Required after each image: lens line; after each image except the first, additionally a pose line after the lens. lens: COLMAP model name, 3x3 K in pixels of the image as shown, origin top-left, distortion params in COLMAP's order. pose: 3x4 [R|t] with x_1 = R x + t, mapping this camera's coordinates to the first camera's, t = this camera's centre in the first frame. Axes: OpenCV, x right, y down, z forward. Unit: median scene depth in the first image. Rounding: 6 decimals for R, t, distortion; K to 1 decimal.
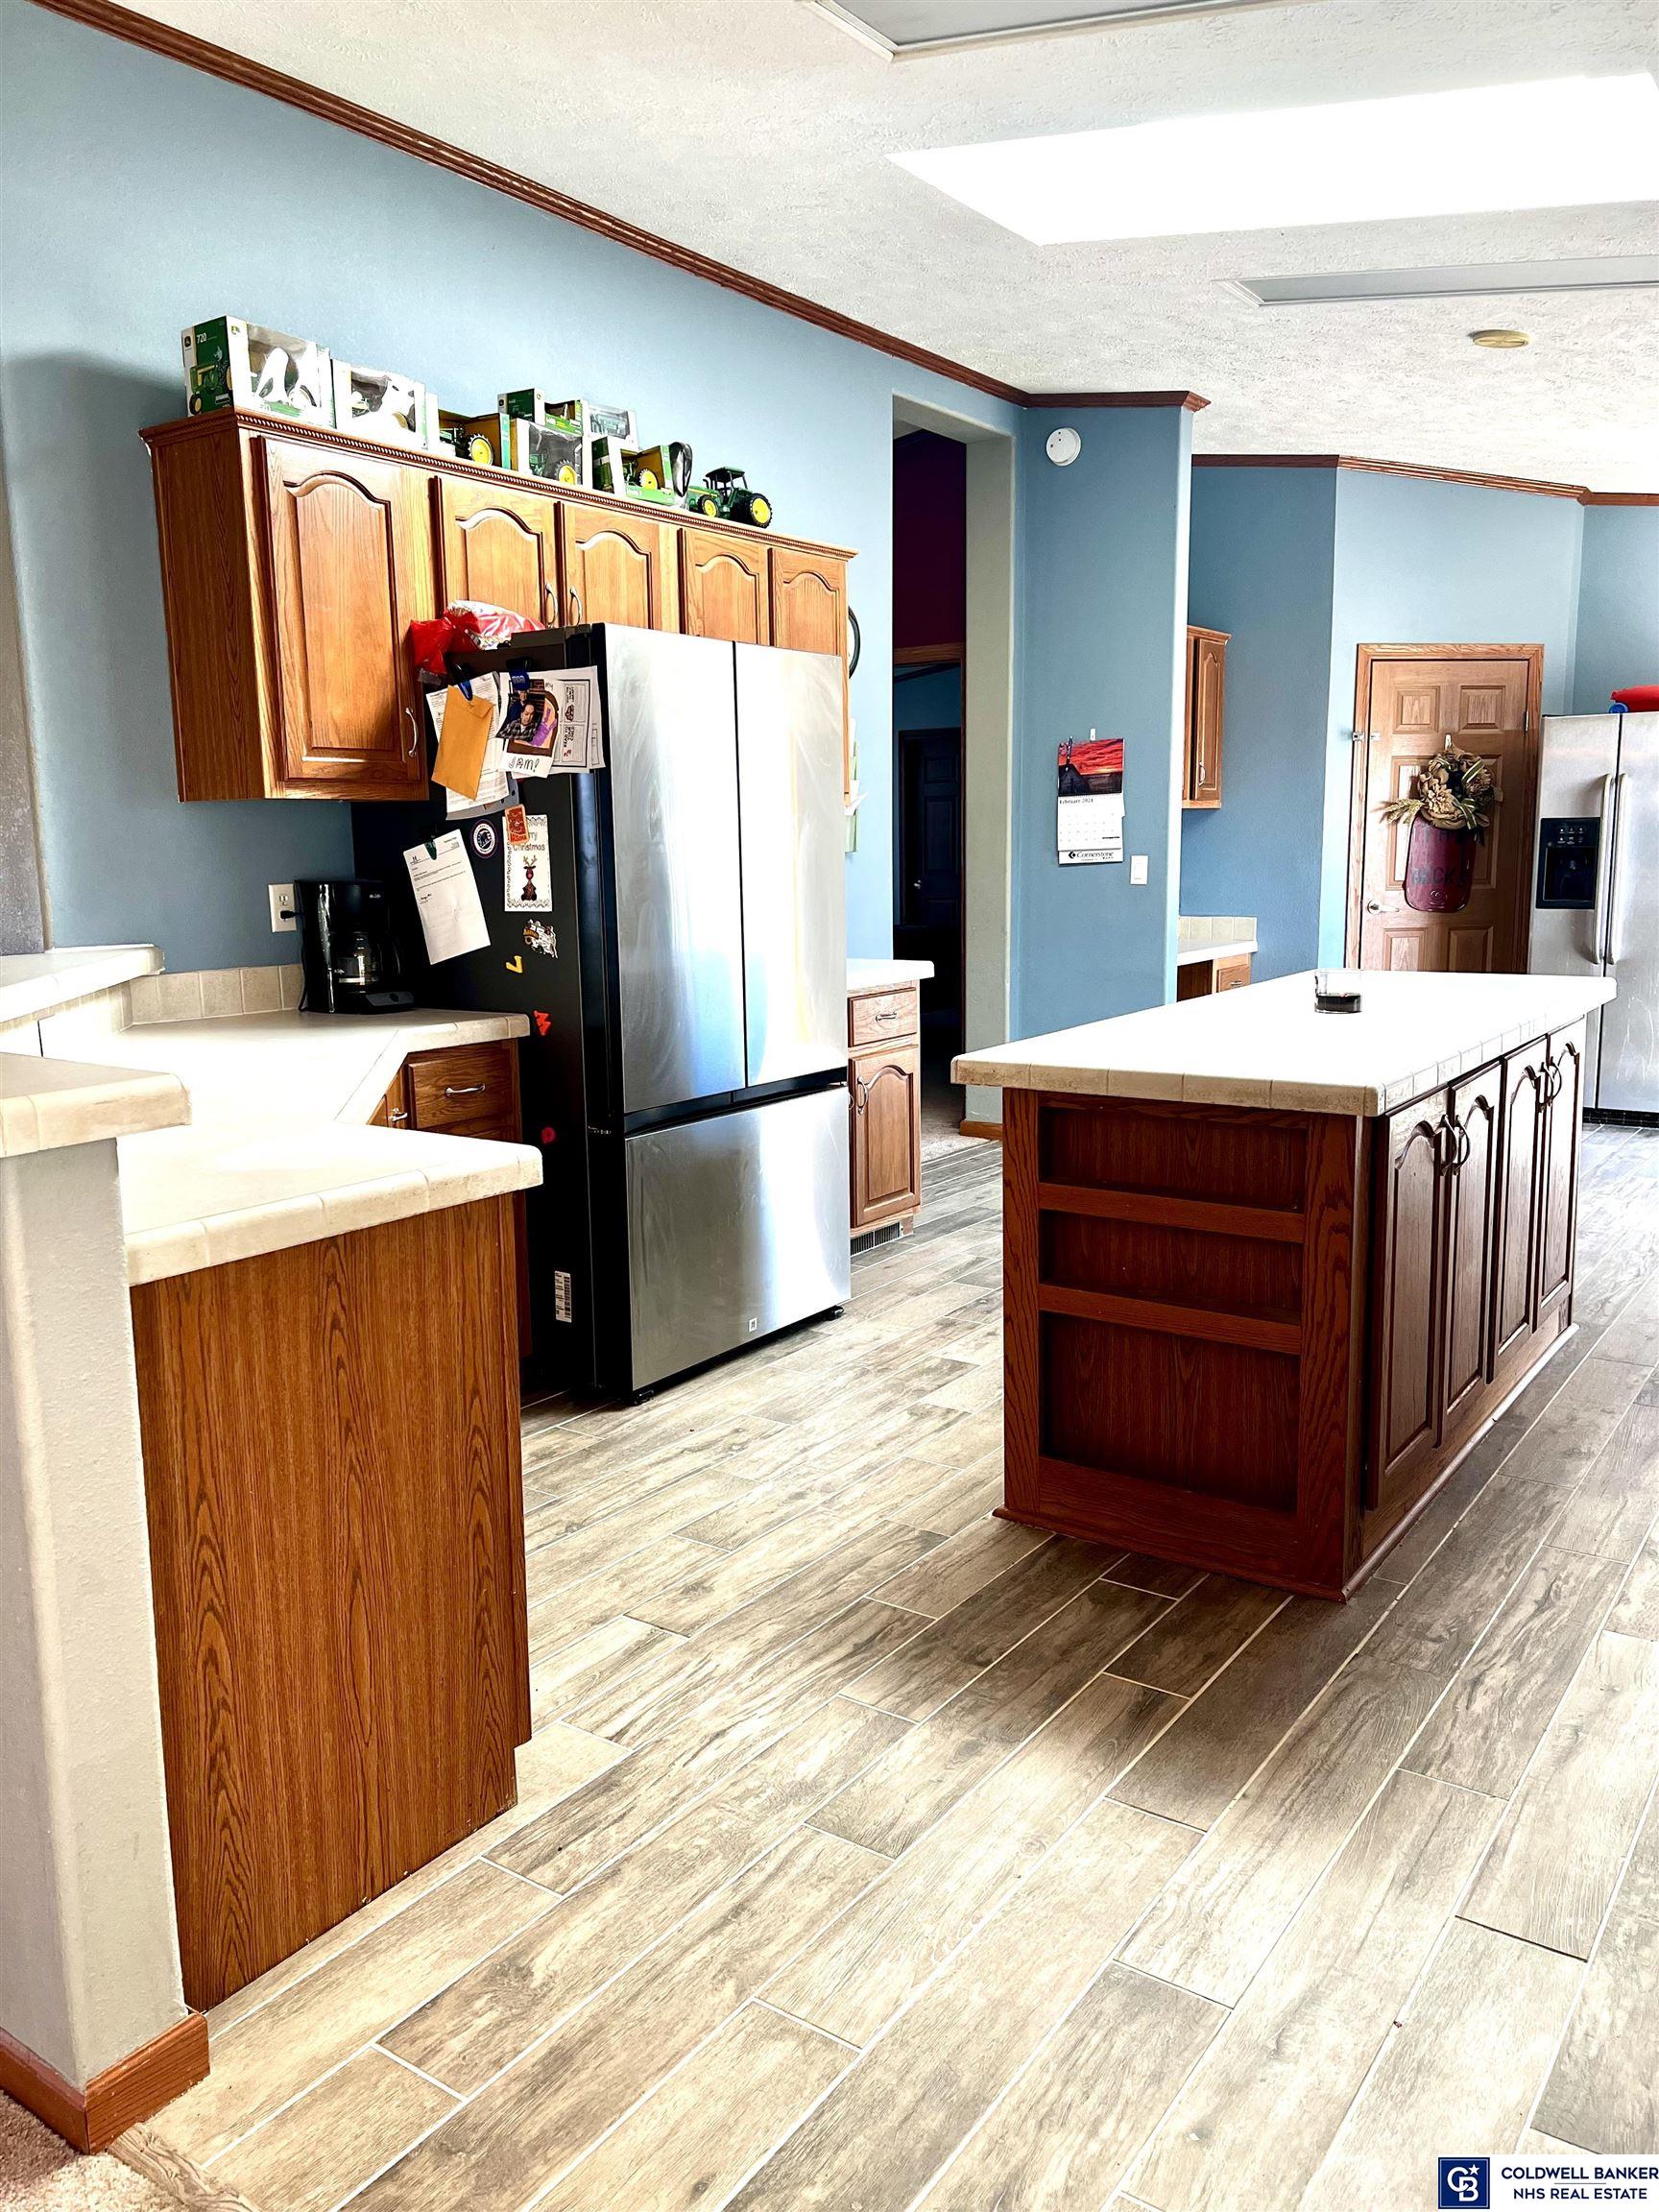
lens RADIAL K [[1662.3, 0, 839.9], [0, 1662.3, 1105.9], [0, 0, 1]] dist [0.044319, -0.059734]
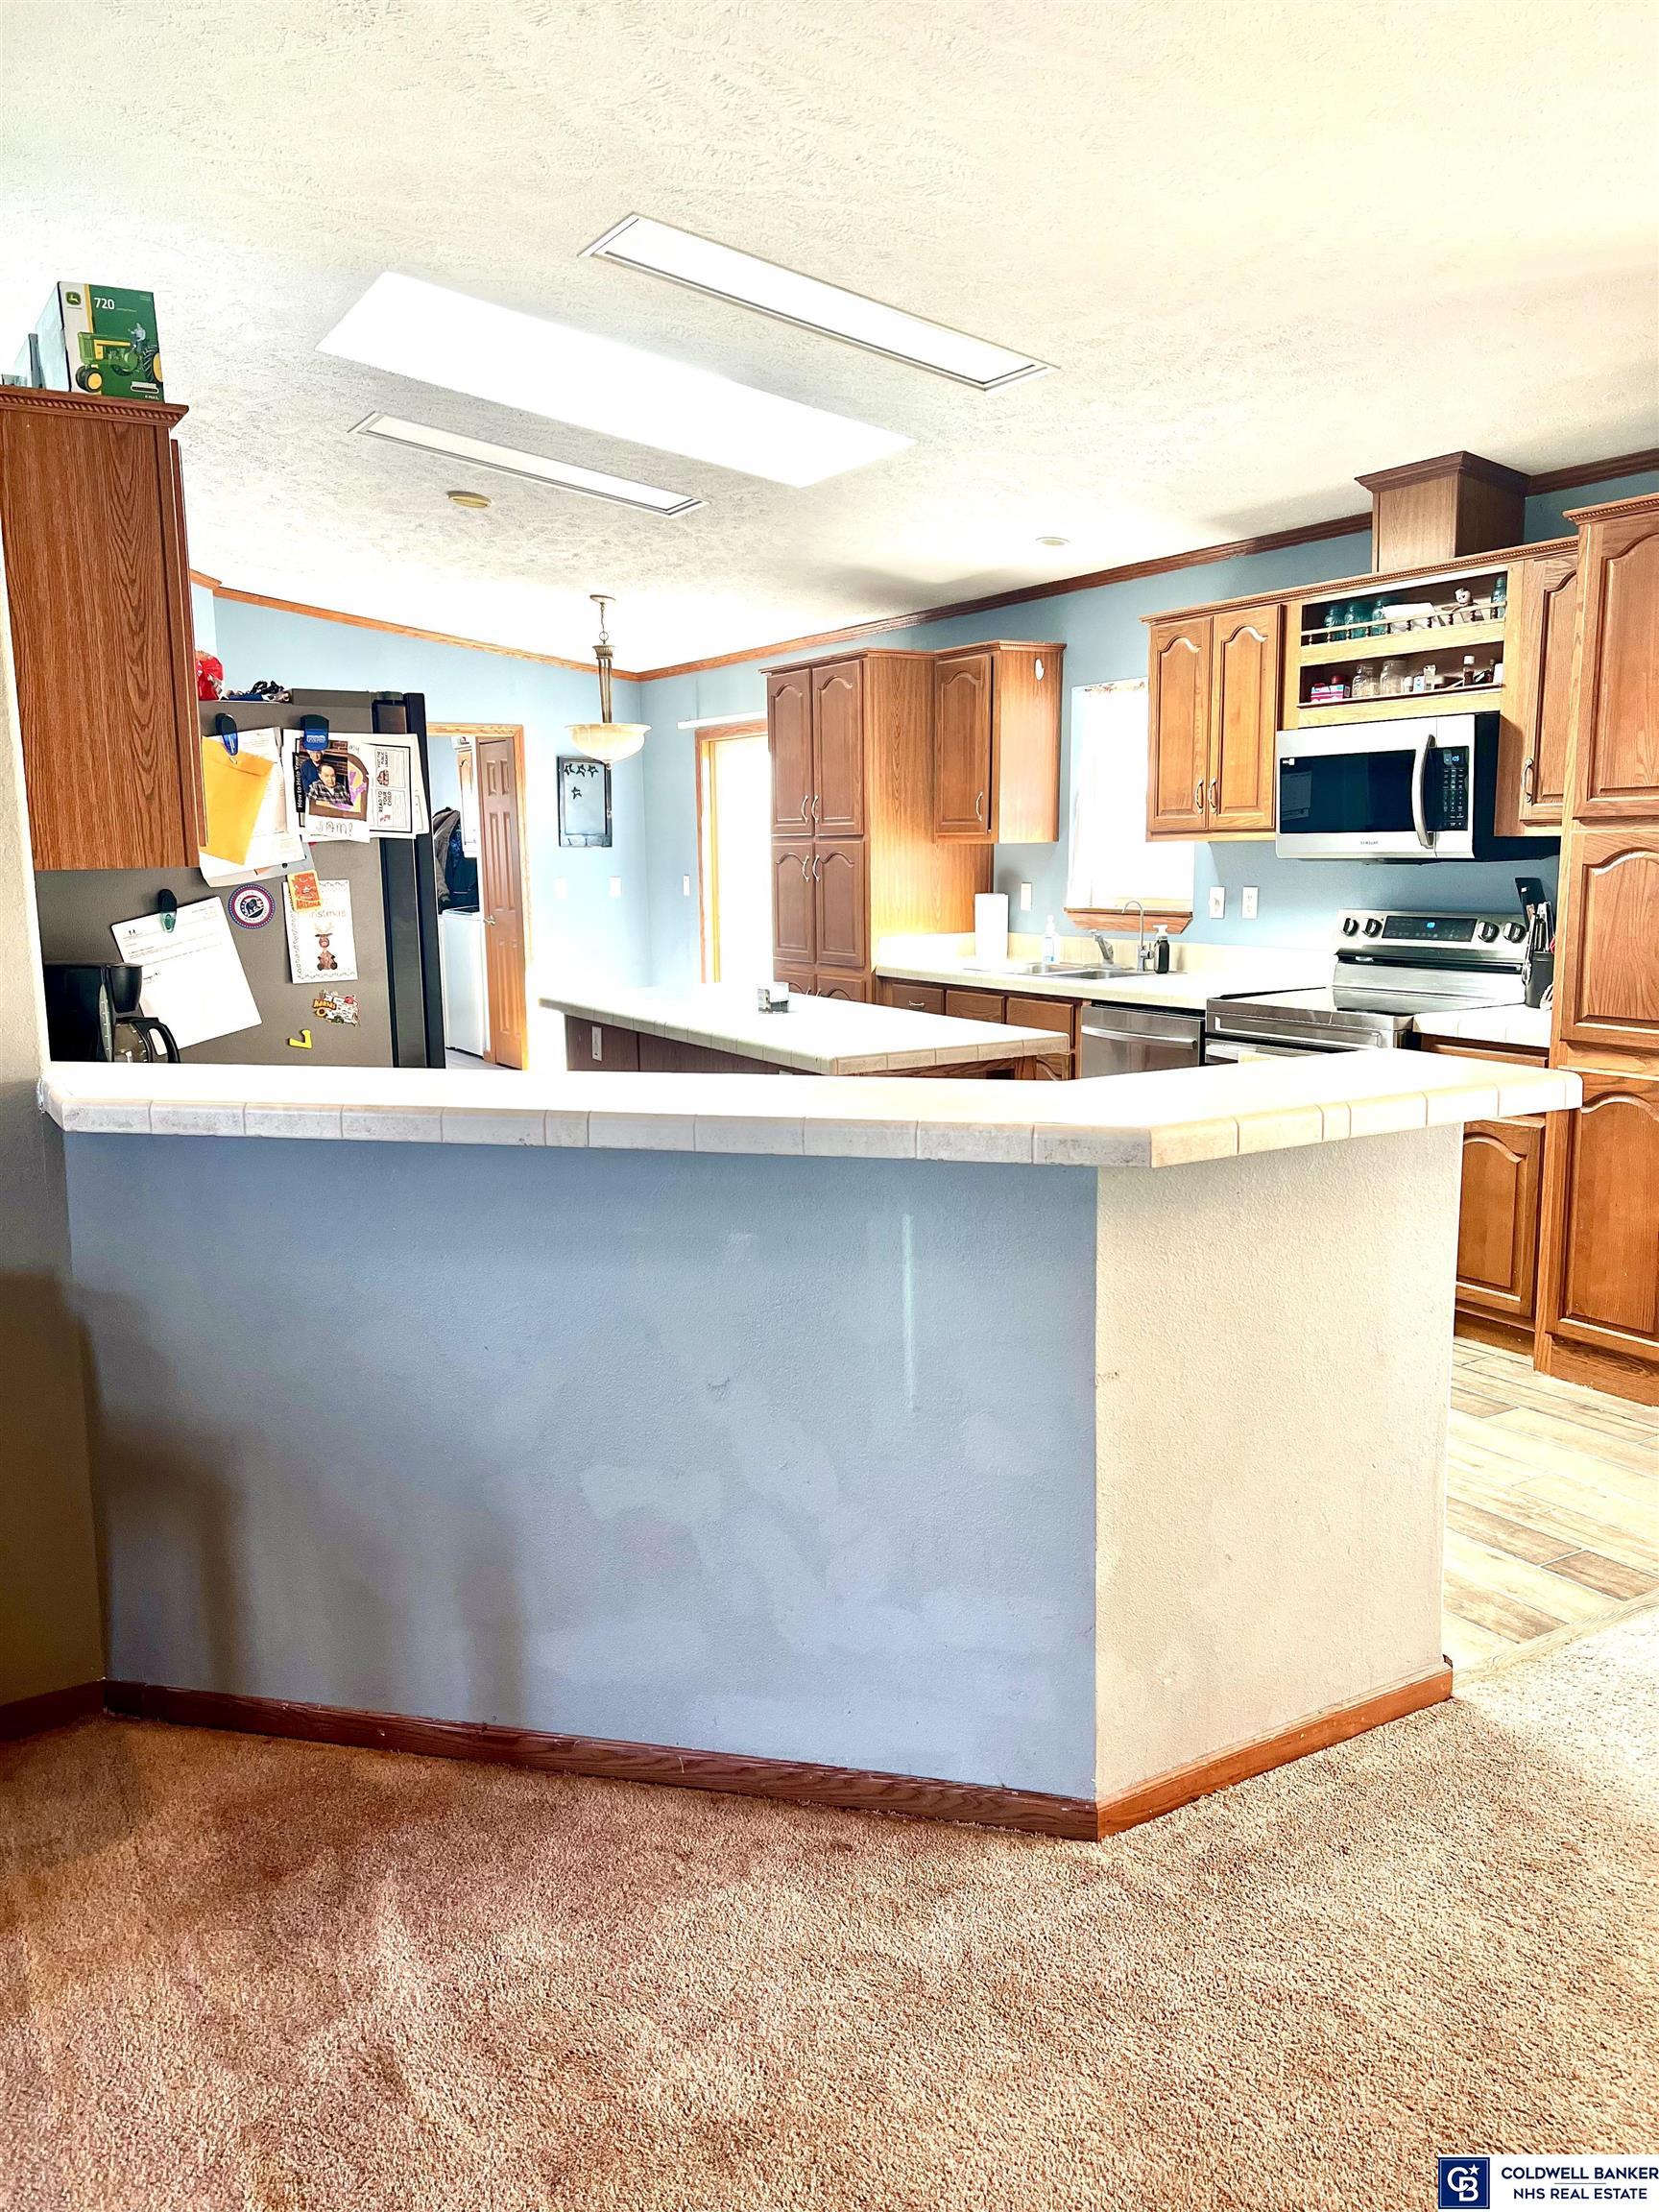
lens RADIAL K [[1662.3, 0, 831.2], [0, 1662.3, 1117.0], [0, 0, 1]] dist [0.044319, -0.059734]
pose [[0.409351, -0.139321, 0.901677, -0.953461], [0.153932, 0.984651, 0.082258, -0.076047], [-0.899298, 0.105125, 0.424515, 0.352150]]
